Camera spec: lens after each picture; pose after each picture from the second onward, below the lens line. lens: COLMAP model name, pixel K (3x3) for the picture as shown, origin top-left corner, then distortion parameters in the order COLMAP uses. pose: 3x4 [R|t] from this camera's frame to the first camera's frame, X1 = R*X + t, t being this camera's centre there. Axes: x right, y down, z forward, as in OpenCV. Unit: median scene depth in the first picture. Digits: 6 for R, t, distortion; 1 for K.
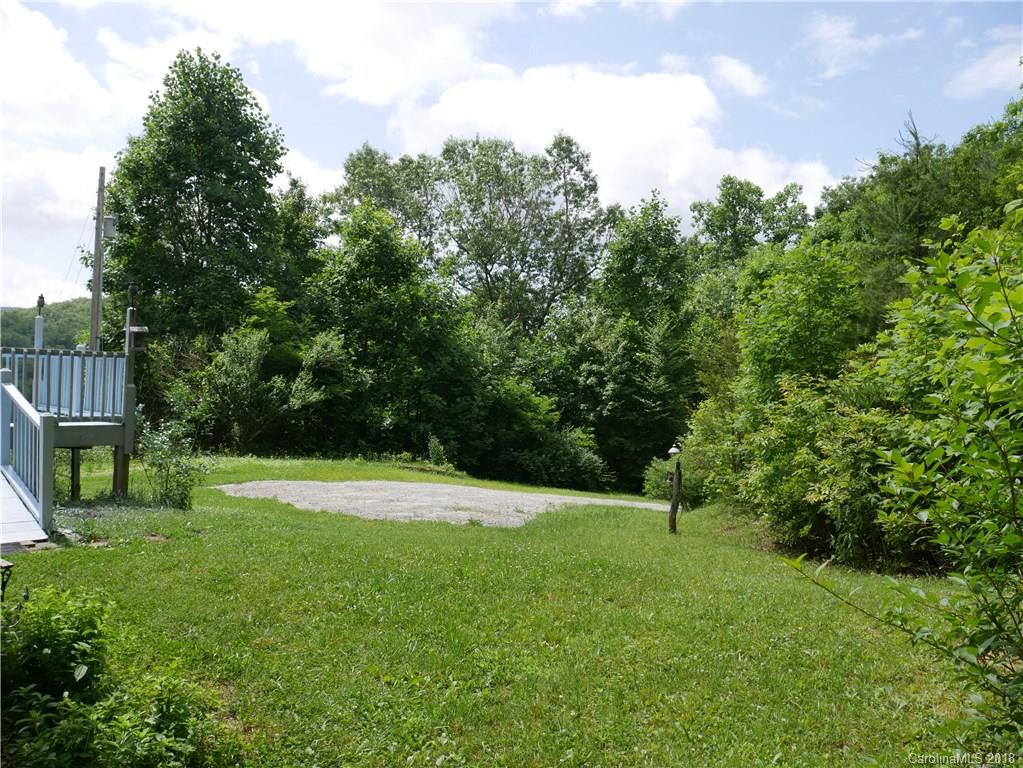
lens RADIAL K [[846.3, 0, 511.5], [0, 846.3, 384.0], [0, 0, 1]] dist [0.004507, 0.005157]
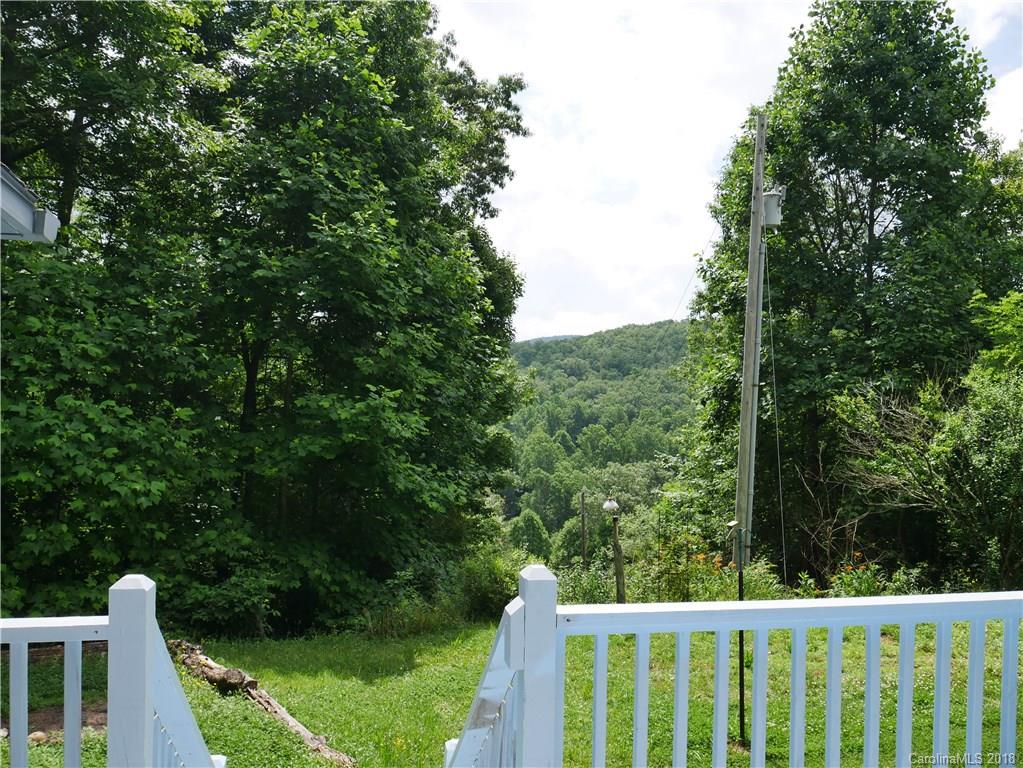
lens RADIAL K [[846.3, 0, 511.5], [0, 846.3, 384.0], [0, 0, 1]] dist [0.004507, 0.005157]
pose [[0.823966, 0.002241, -0.566635, -0.215398], [-0.015711, 0.999698, -0.018892, -0.030736], [0.566422, 0.024468, 0.823752, 0.289723]]
